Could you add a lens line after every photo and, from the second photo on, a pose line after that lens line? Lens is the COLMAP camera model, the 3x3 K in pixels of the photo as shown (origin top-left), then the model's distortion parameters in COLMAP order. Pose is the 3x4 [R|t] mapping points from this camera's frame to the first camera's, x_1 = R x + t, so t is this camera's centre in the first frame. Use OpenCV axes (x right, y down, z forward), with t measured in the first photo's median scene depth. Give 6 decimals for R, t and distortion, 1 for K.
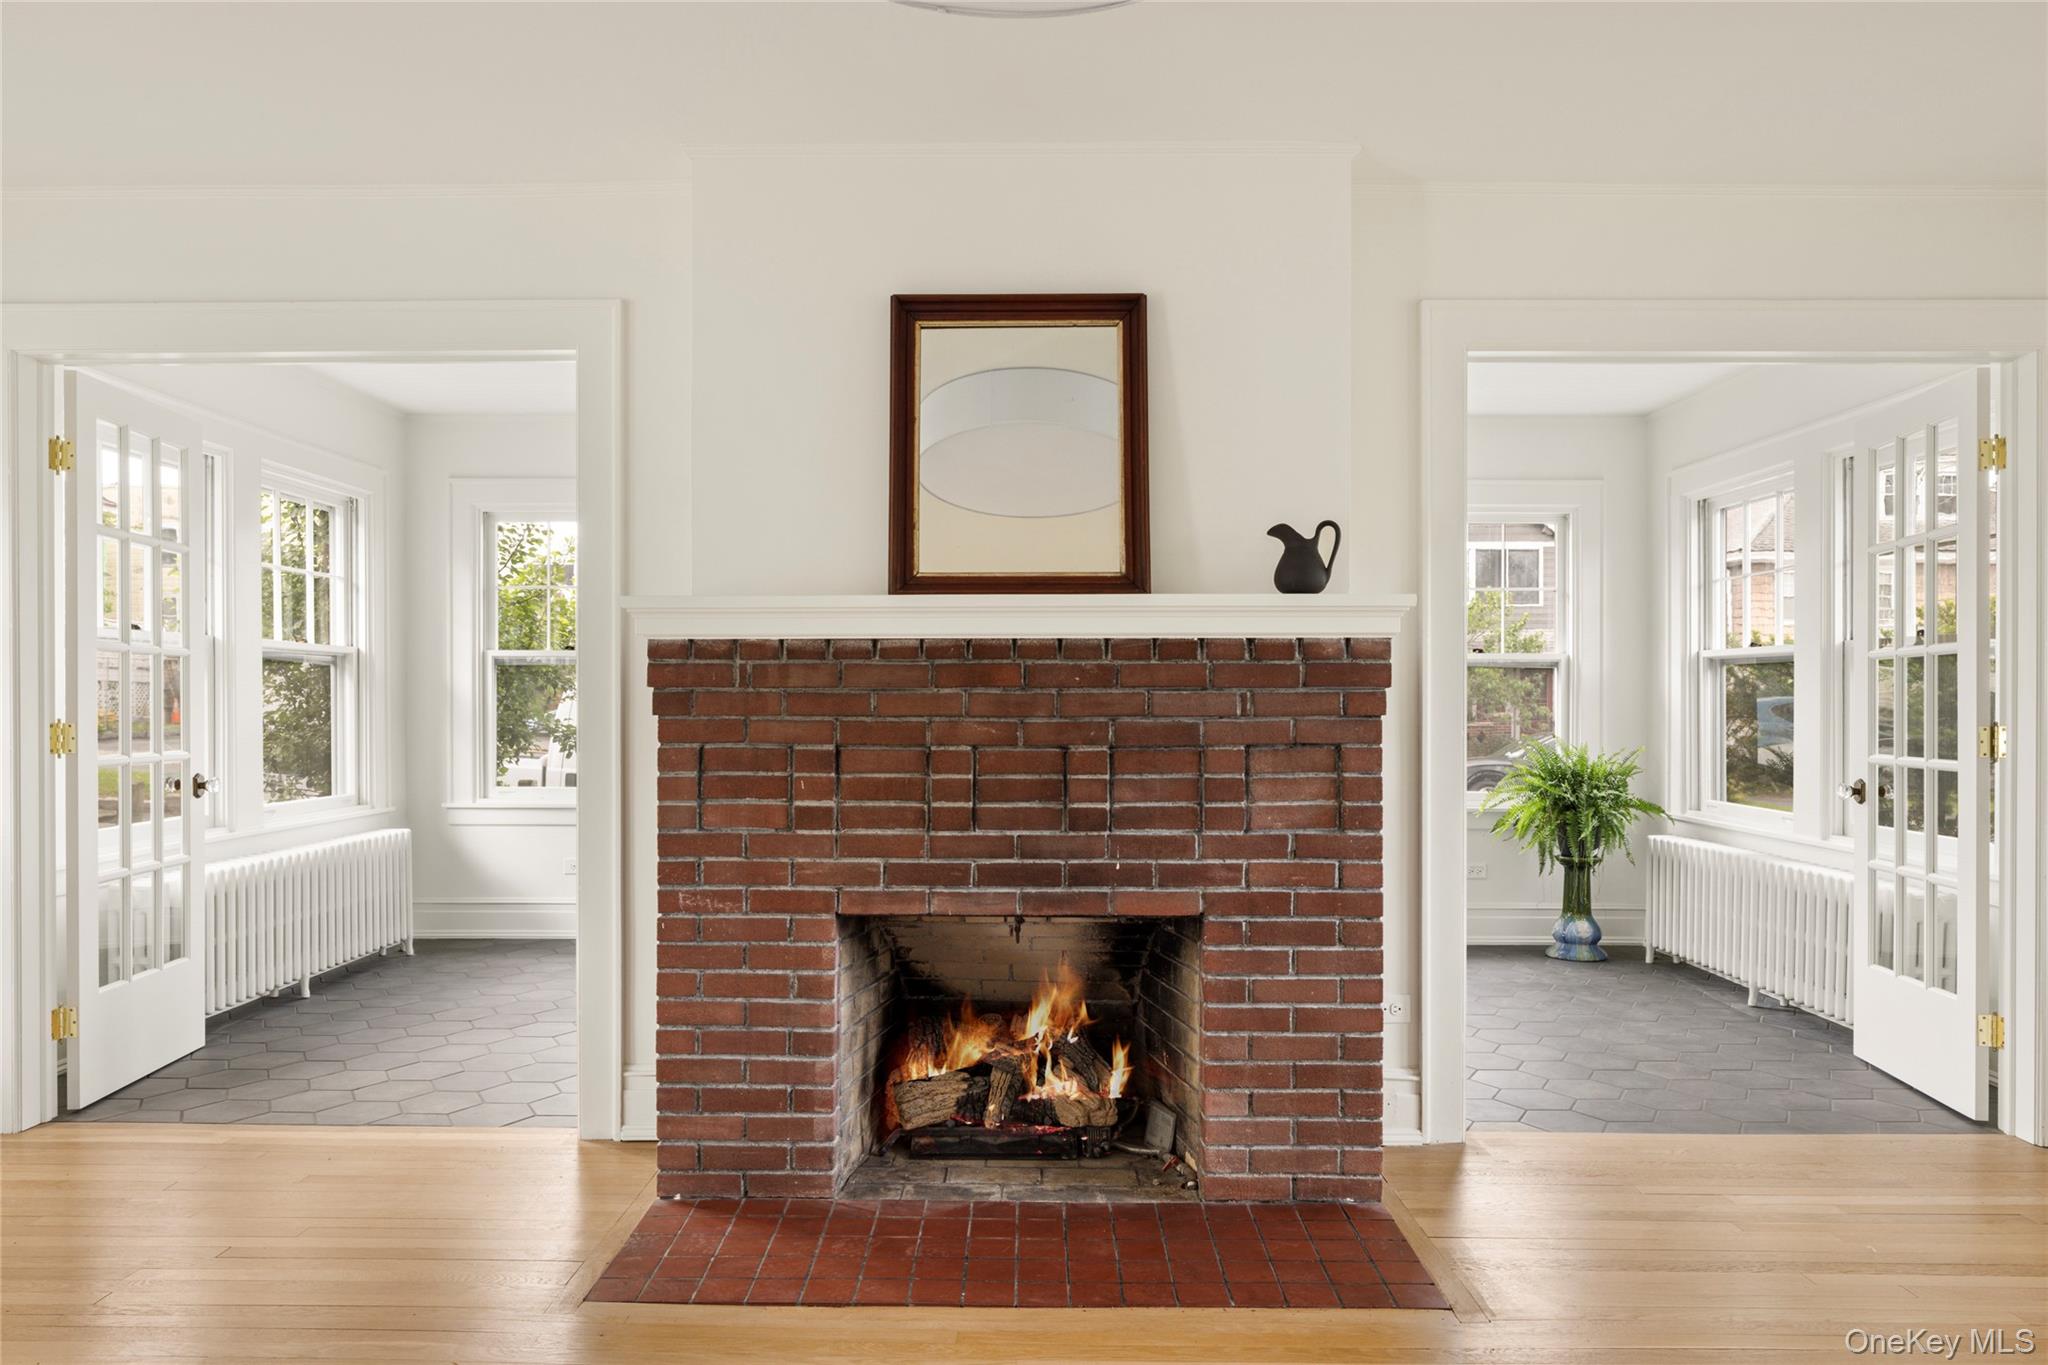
lens RADIAL K [[1385.7, 0, 1025.0], [0, 1385.7, 698.1], [0, 0, 1]] dist [-0.005094, 0.005651]
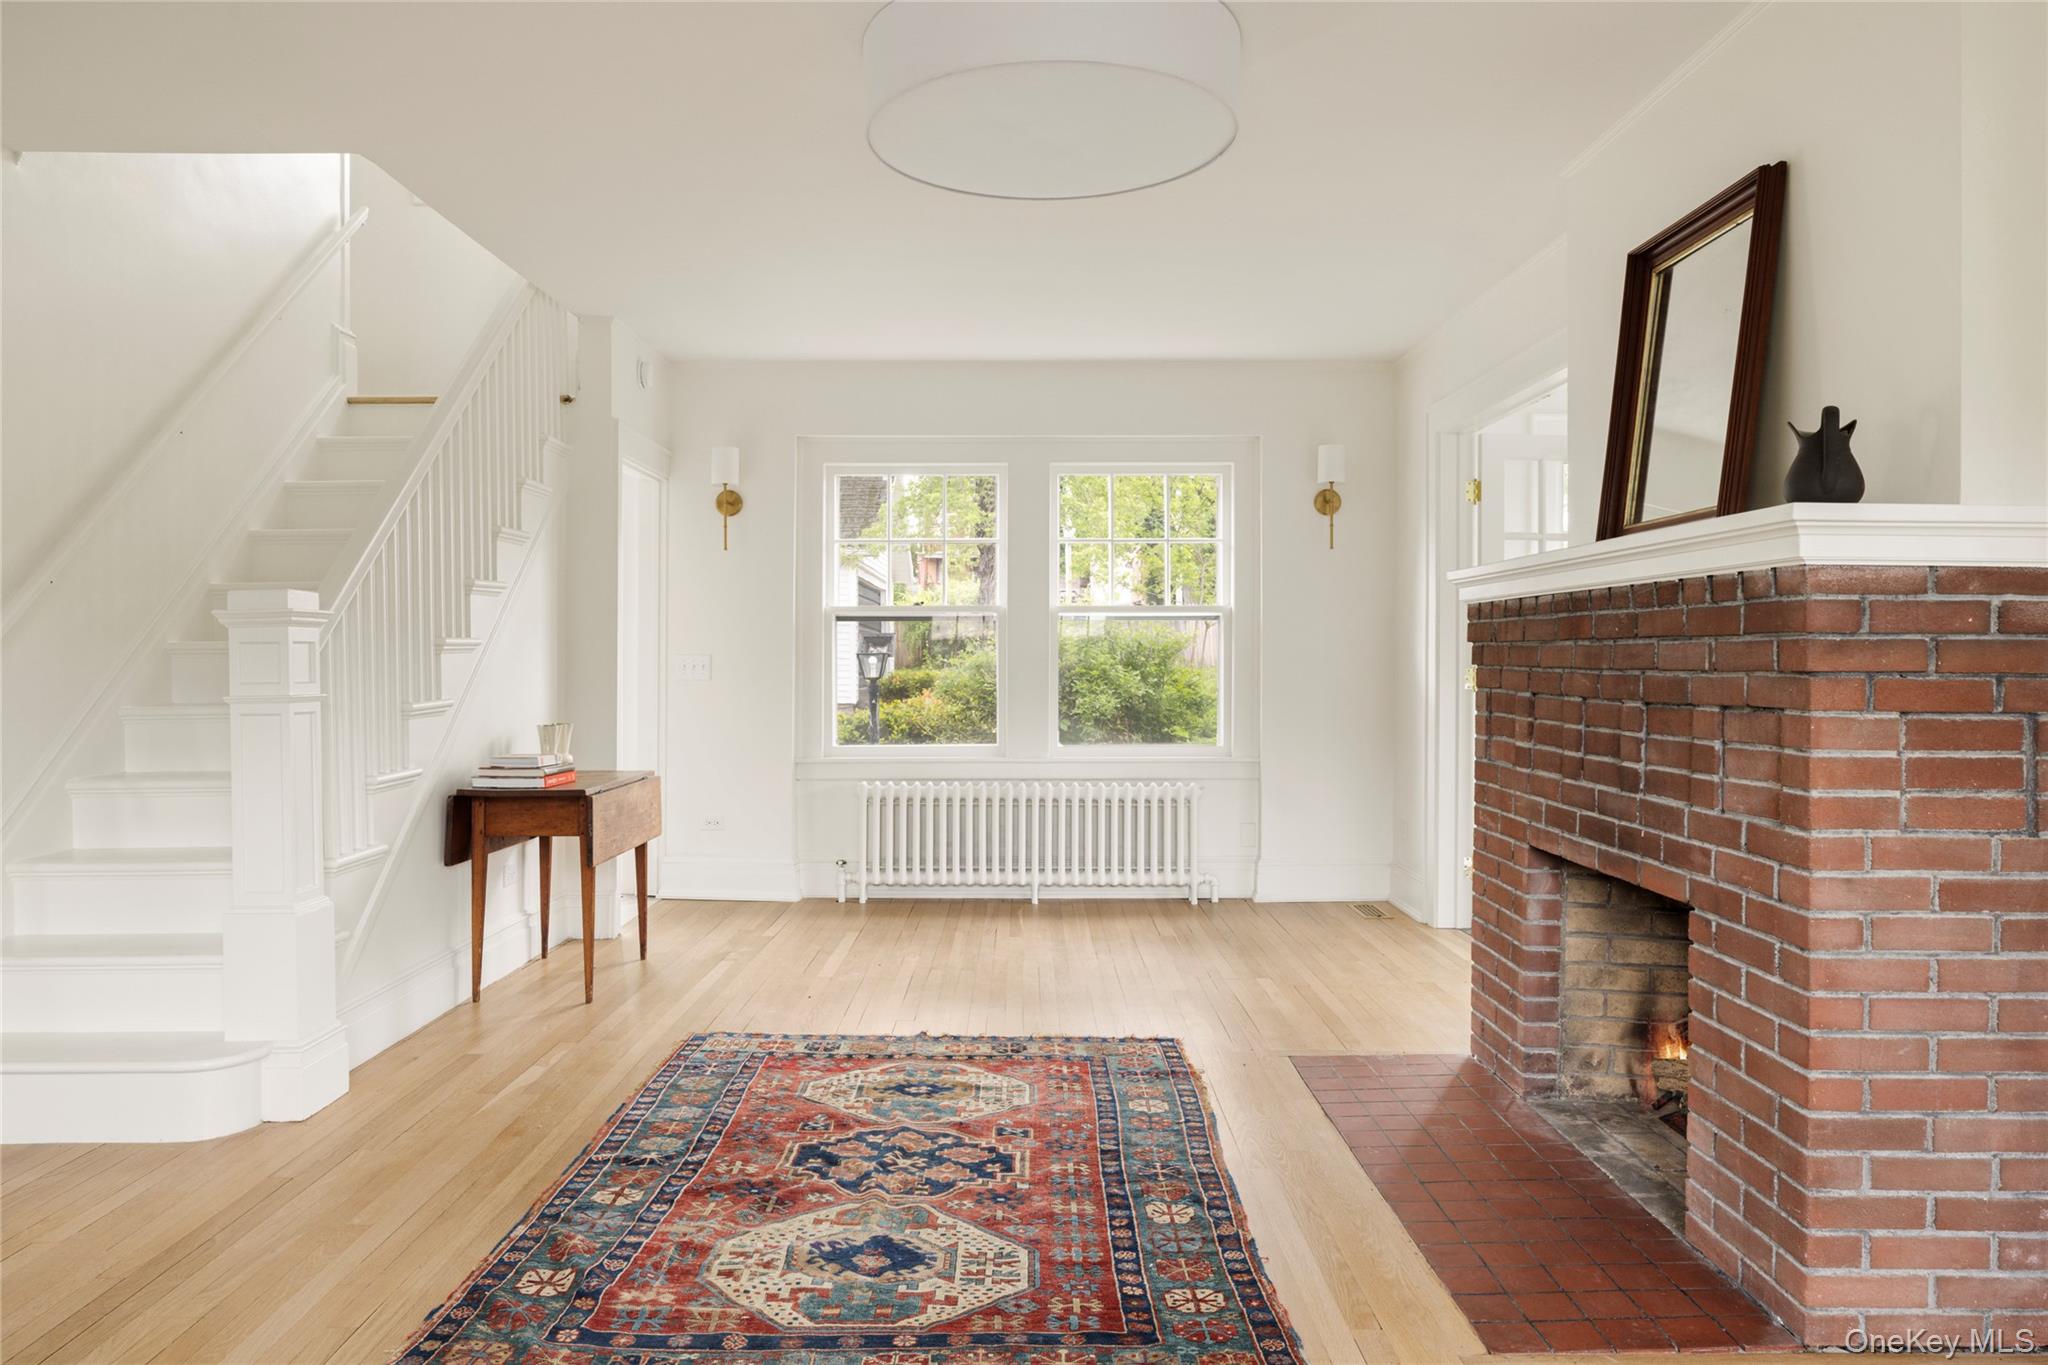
lens RADIAL K [[1385.7, 0, 1026.9], [0, 1385.7, 670.5], [0, 0, 1]] dist [-0.005094, 0.005651]
pose [[0.014892, 0.010293, -0.999836, 0.967803], [-0.008191, 0.999915, 0.010172, 0.008002], [0.999856, 0.008038, 0.014975, 0.579815]]
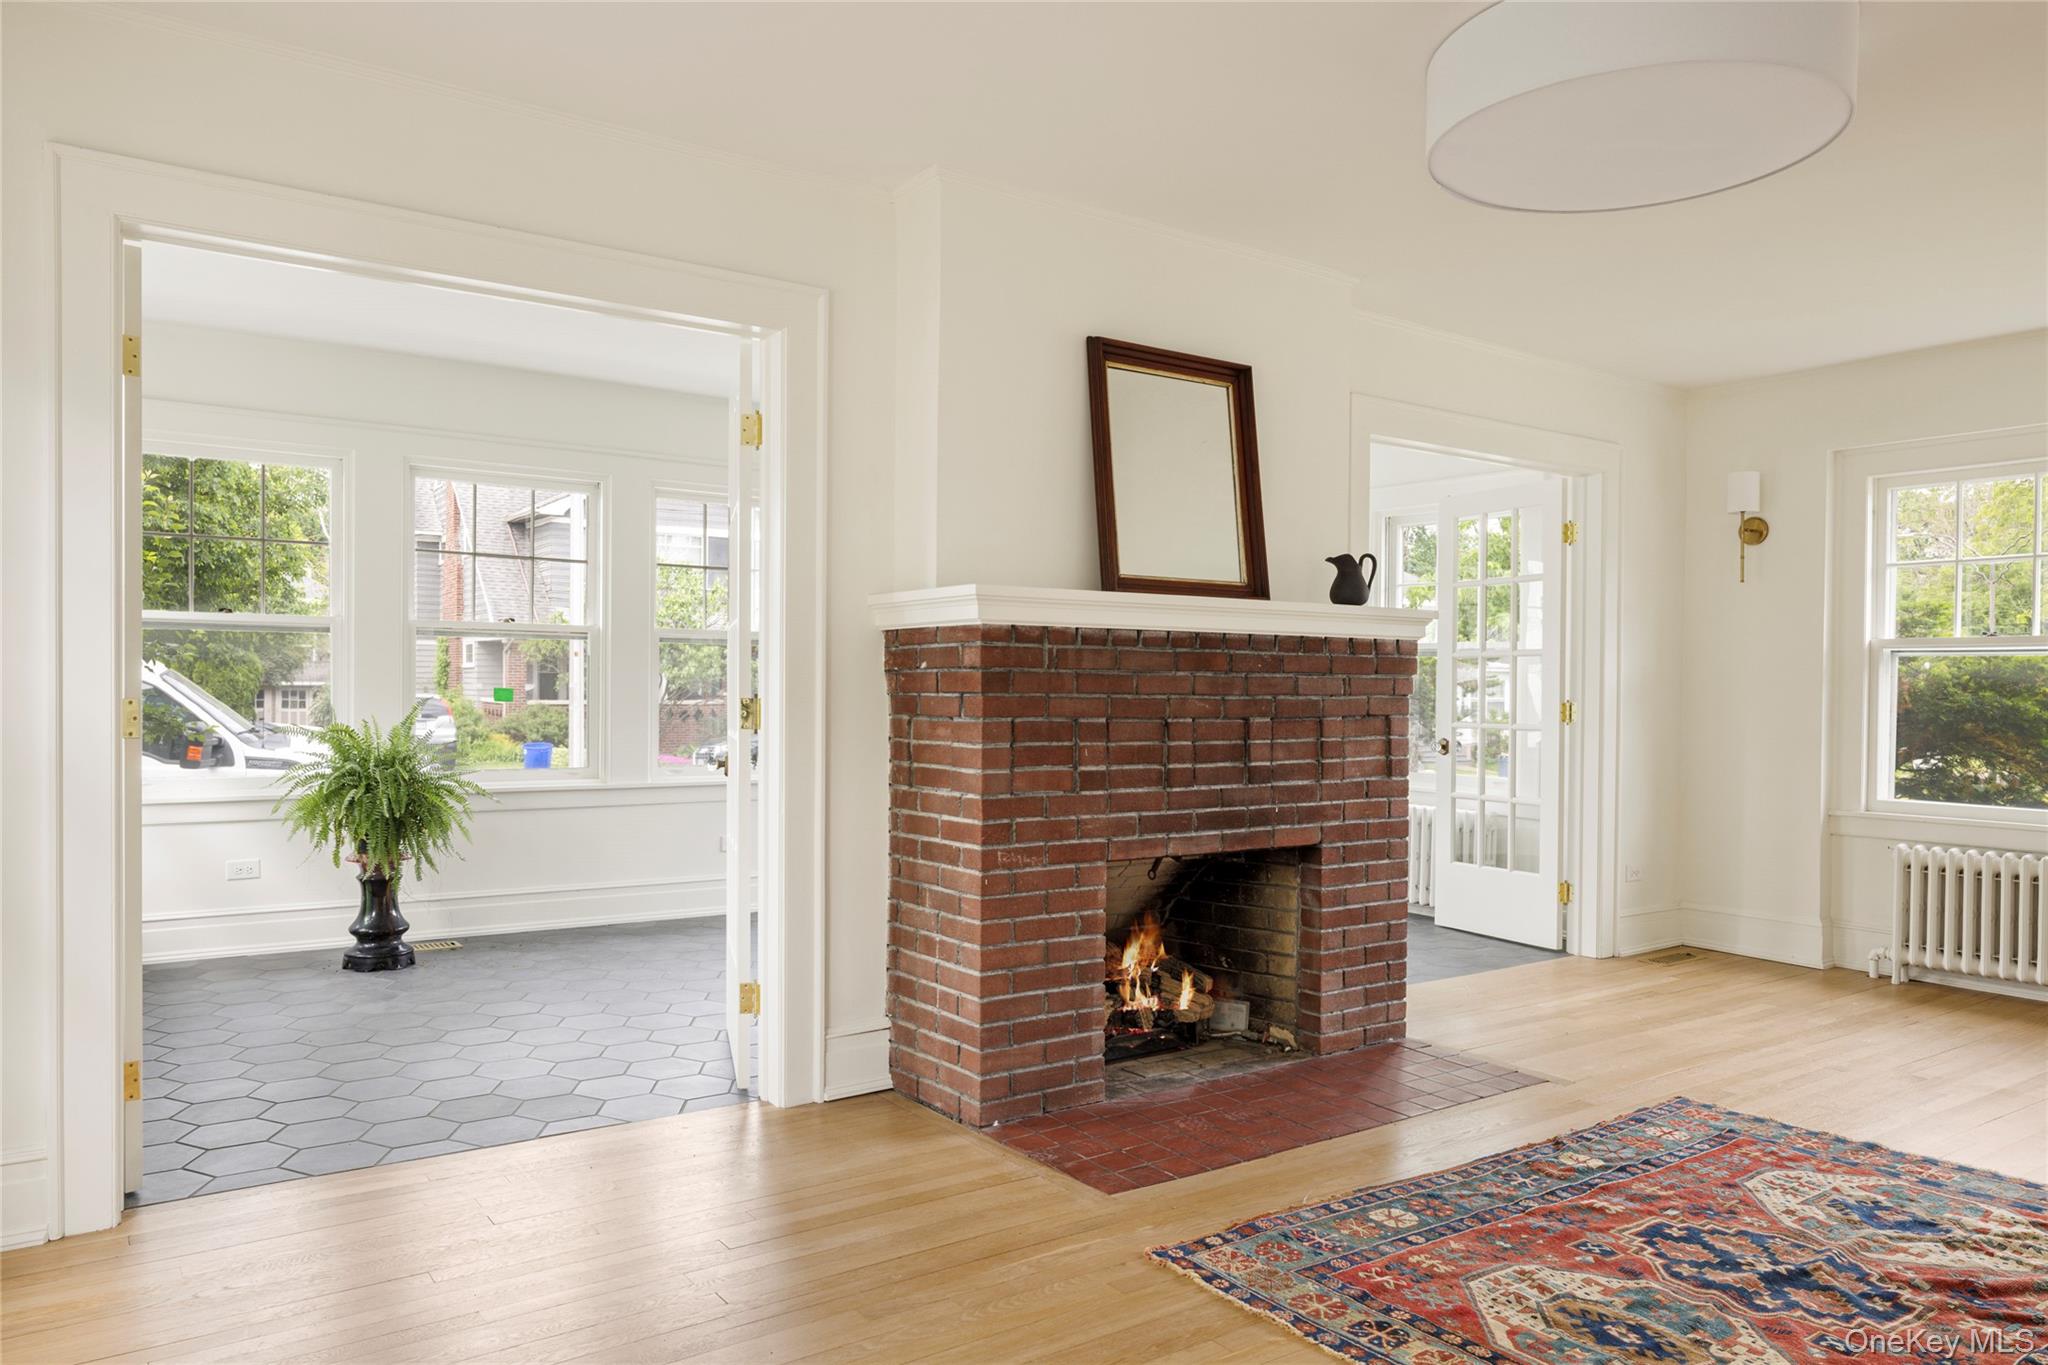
lens RADIAL K [[1371.0, 0, 1027.2], [0, 1371.0, 694.5], [0, 0, 1]] dist [0.000212, 0.002707]
pose [[0.812296, 0.003148, 0.583236, -0.874761], [-0.009100, 0.999932, 0.007277, 0.005697], [-0.583174, -0.011219, 0.812270, 0.089645]]
